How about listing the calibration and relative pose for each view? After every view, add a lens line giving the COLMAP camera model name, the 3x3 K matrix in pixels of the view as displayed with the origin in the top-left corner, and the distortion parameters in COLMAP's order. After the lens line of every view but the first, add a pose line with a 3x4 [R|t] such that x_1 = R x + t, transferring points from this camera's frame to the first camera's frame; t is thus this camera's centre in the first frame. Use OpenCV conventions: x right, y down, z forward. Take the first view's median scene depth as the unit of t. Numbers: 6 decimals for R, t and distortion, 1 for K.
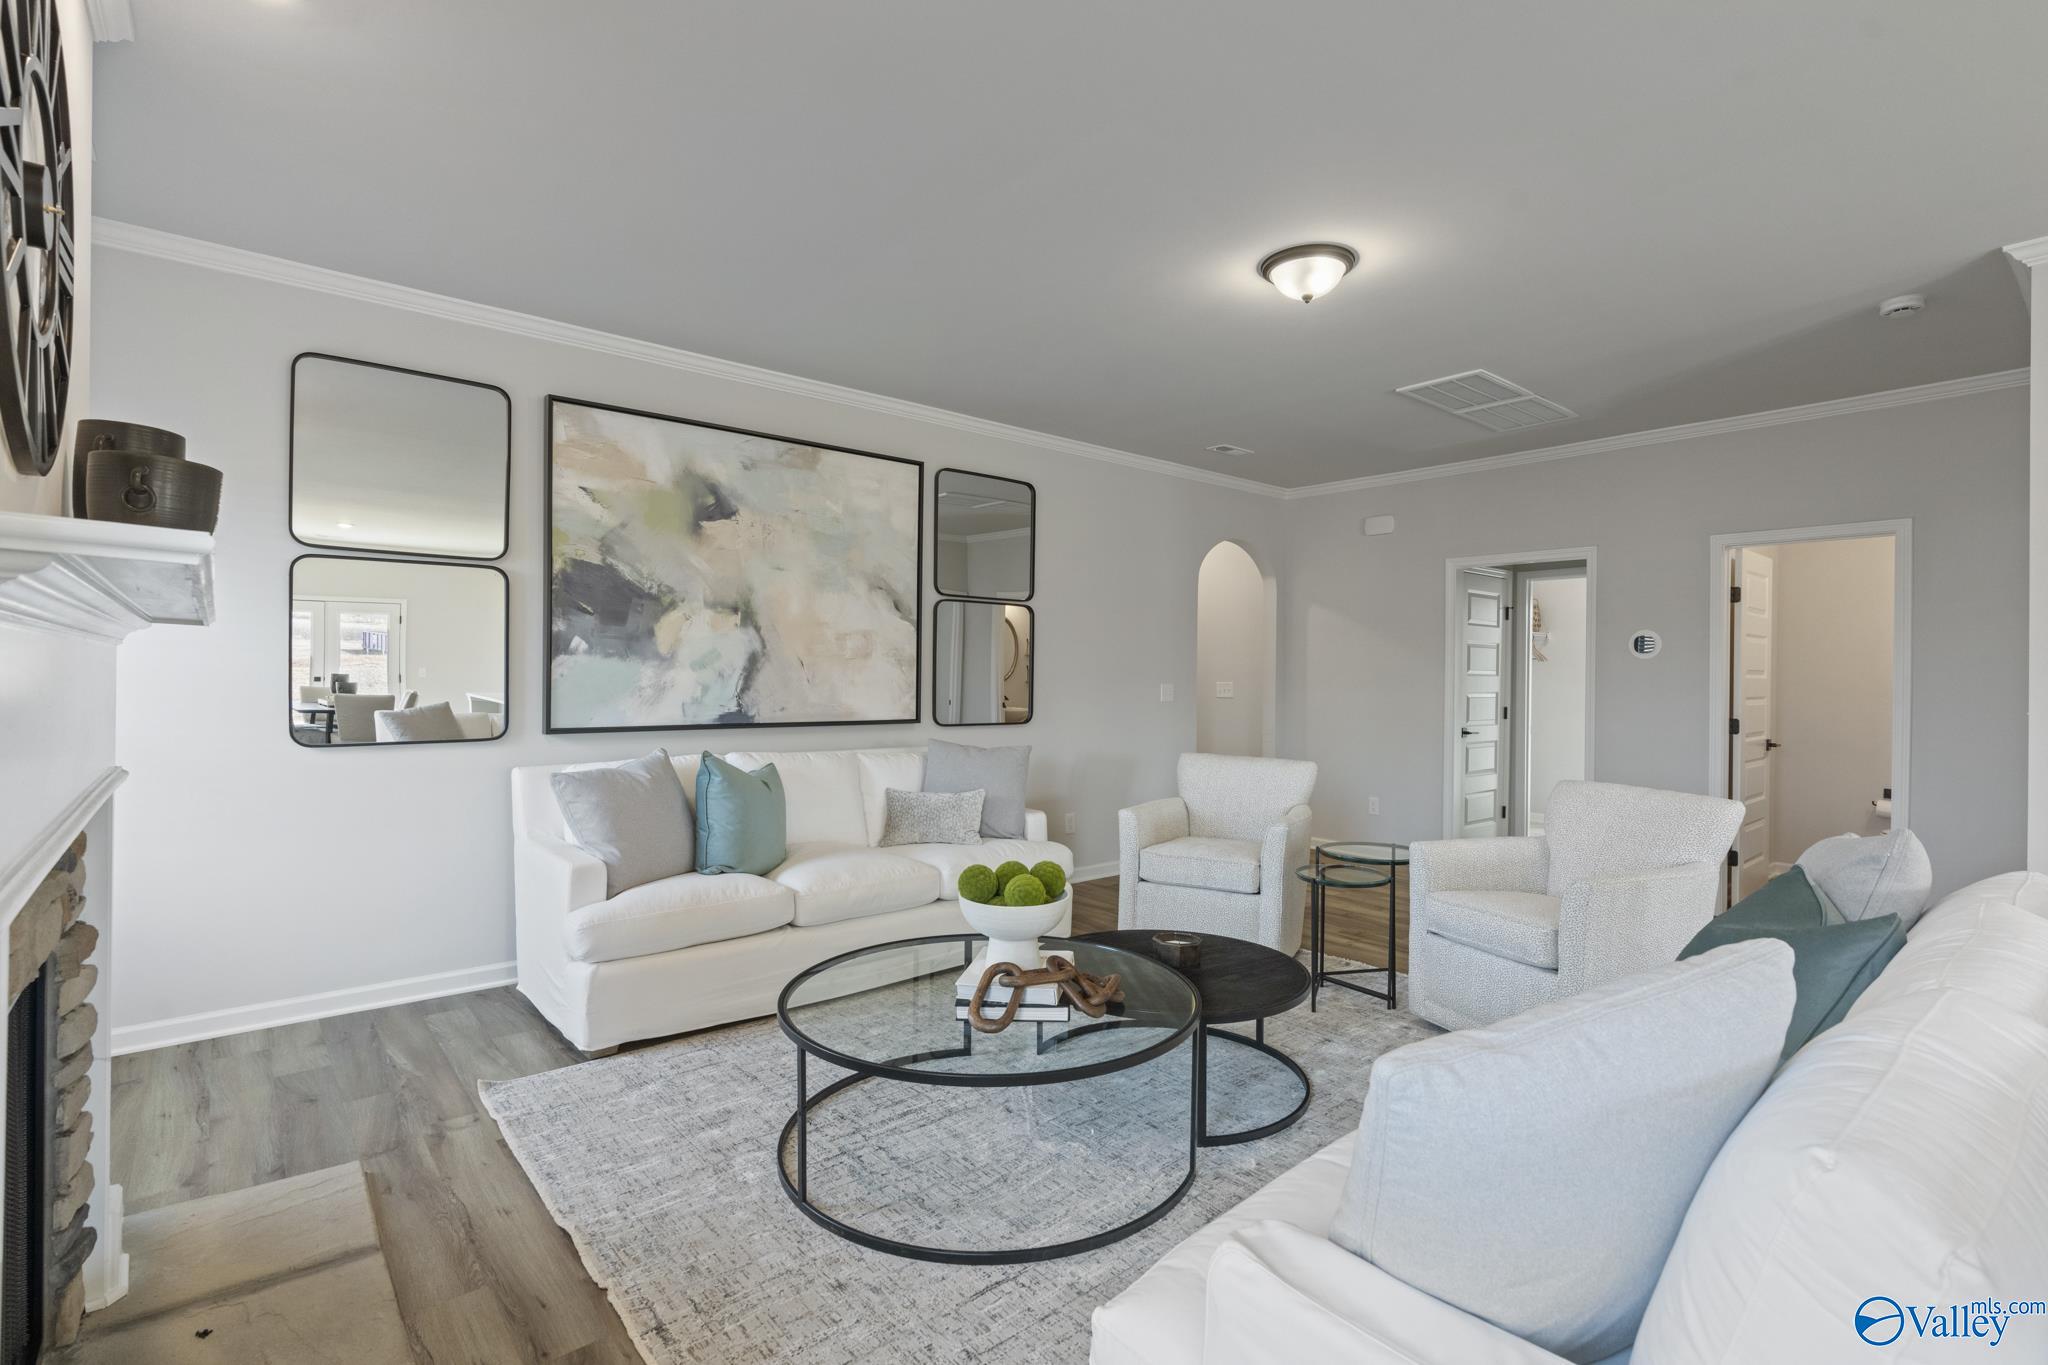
lens RADIAL K [[976.7, 0, 1024.0], [0, 976.7, 679.3], [0, 0, 1]] dist [-0.001121, 0.000258]
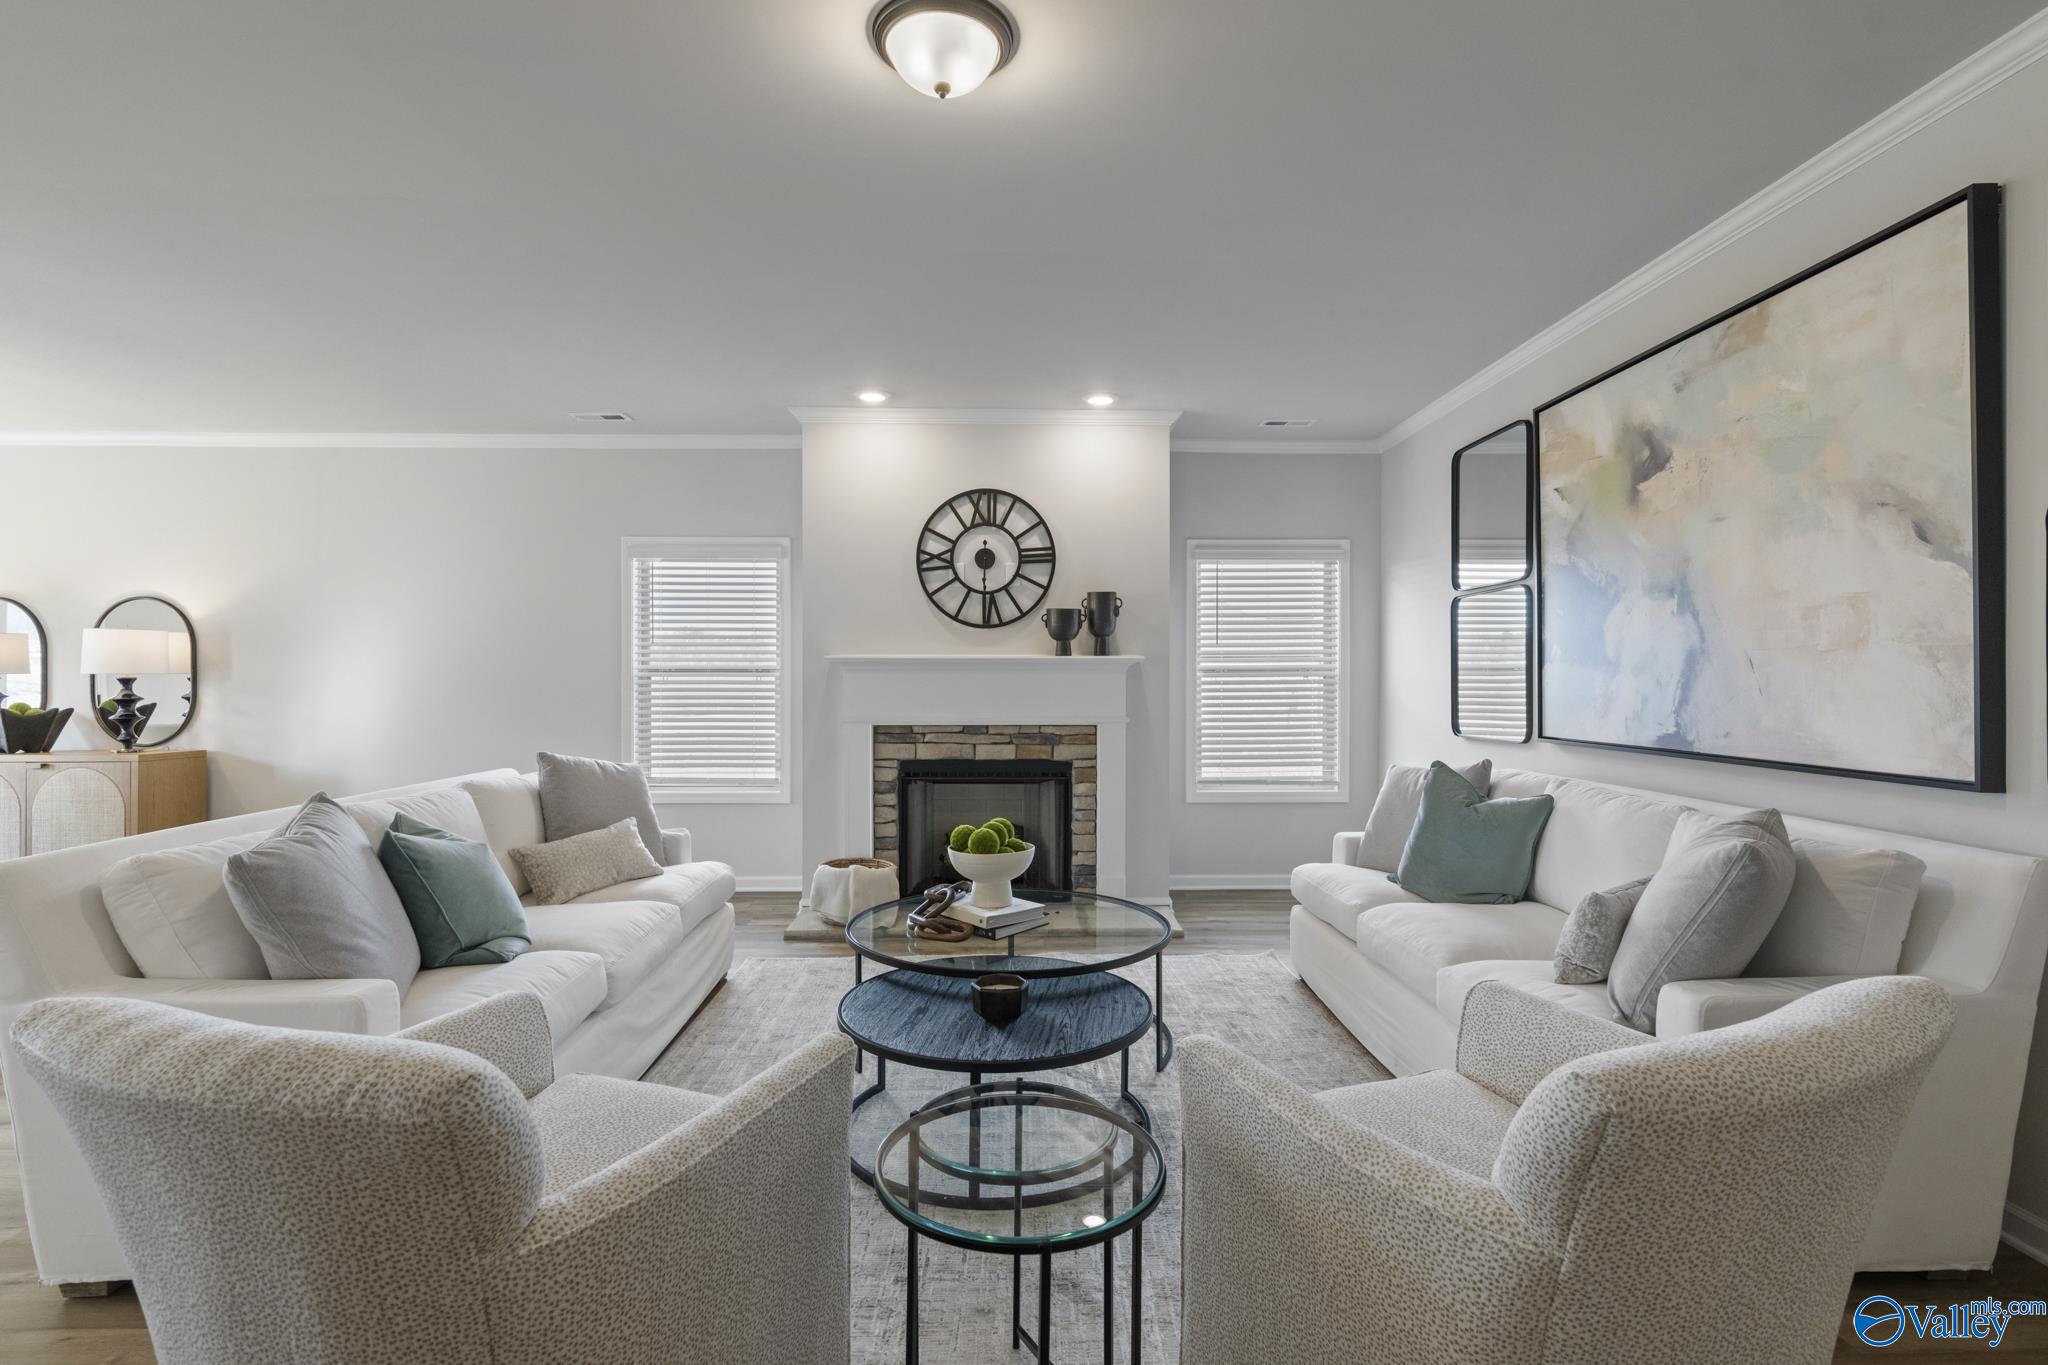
lens RADIAL K [[976.7, 0, 1019.7], [0, 976.7, 682.9], [0, 0, 1]] dist [-0.001121, 0.000258]
pose [[-0.630276, -0.004264, -0.776360, 0.561333], [-0.003478, 0.999990, -0.002669, -0.000366], [0.776364, 0.001017, -0.630285, 1.069890]]
